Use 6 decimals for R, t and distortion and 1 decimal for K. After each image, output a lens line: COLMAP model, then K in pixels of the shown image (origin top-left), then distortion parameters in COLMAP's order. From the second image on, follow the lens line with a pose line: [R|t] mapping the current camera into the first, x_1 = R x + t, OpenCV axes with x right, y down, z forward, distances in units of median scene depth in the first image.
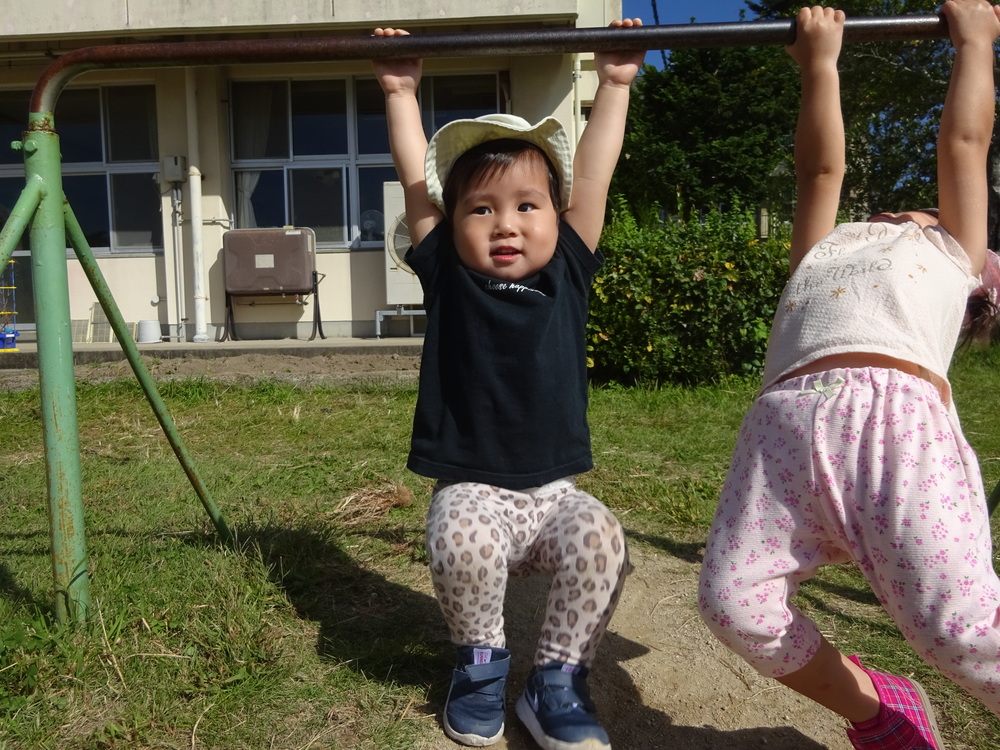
lens RADIAL K [[728.3, 0, 500.0], [0, 728.3, 375.0], [0, 0, 1]] dist [-0.007286, -0.007547]
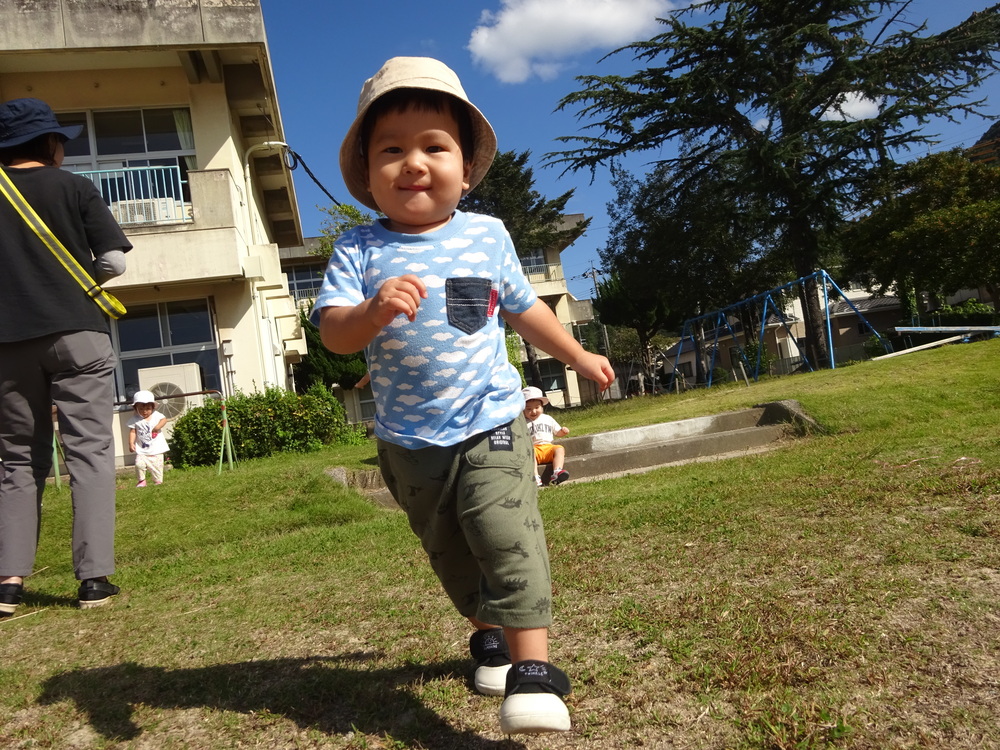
lens RADIAL K [[714.4, 0, 480.9], [0, 714.4, 376.5], [0, 0, 1]] dist [-0.001441, -0.001744]
pose [[0.963254, -0.107796, 0.246012, 0.184551], [0.144507, 0.980061, -0.136375, 0.082741], [-0.226406, 0.166915, 0.959625, -0.713839]]
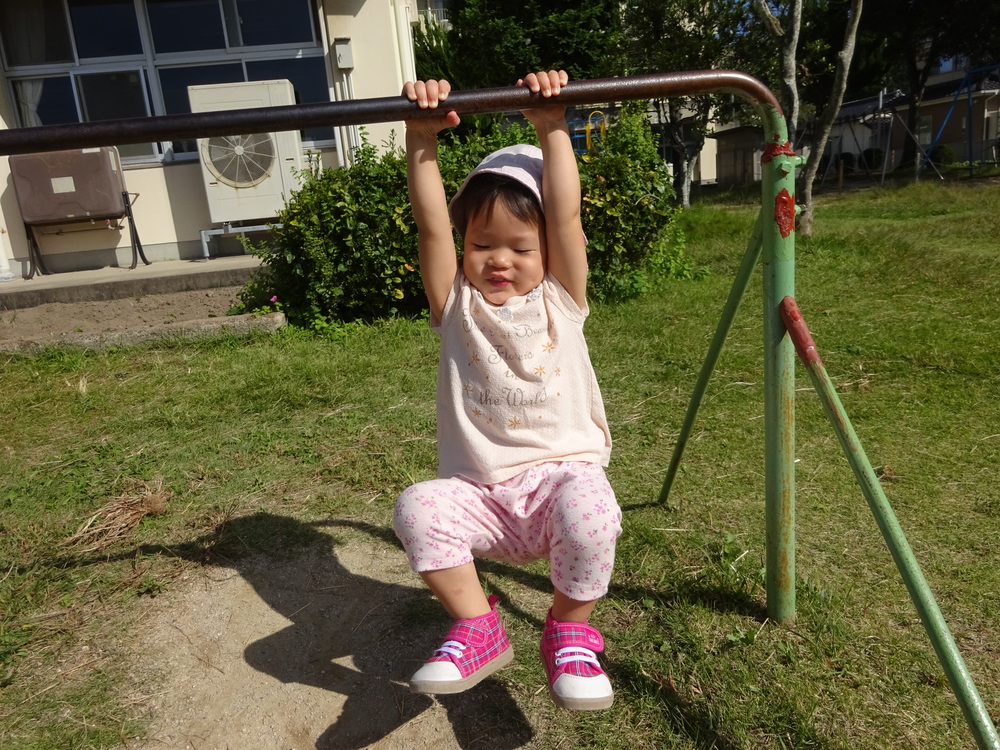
lens RADIAL K [[728.3, 0, 500.0], [0, 728.3, 375.0], [0, 0, 1]] dist [-0.007286, -0.007547]
pose [[0.981800, -0.109928, 0.154868, 0.041500], [0.083845, 0.982571, 0.165907, -0.027914], [-0.170406, -0.149903, 0.973905, -0.002622]]
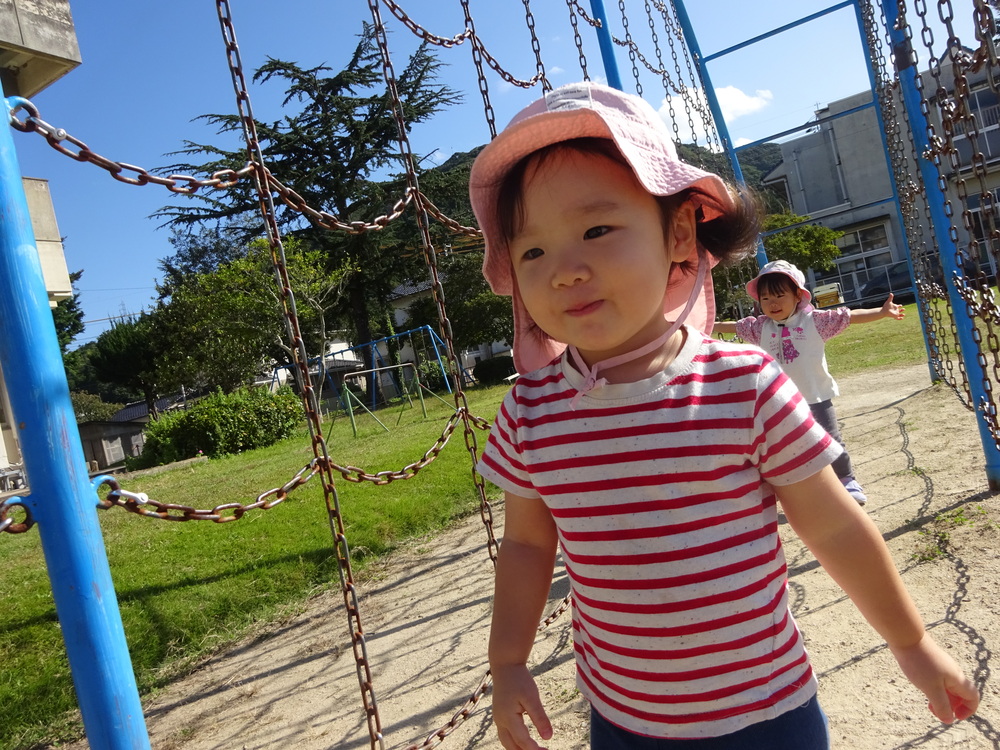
lens RADIAL K [[723.8, 0, 500.0], [0, 723.8, 375.0], [0, 0, 1]] dist [-0.000400, -0.010472]
pose [[0.445849, -0.080197, 0.891508, -0.851965], [0.273661, 0.960502, -0.050456, 0.063610], [-0.852249, 0.266467, 0.450186, -0.530715]]
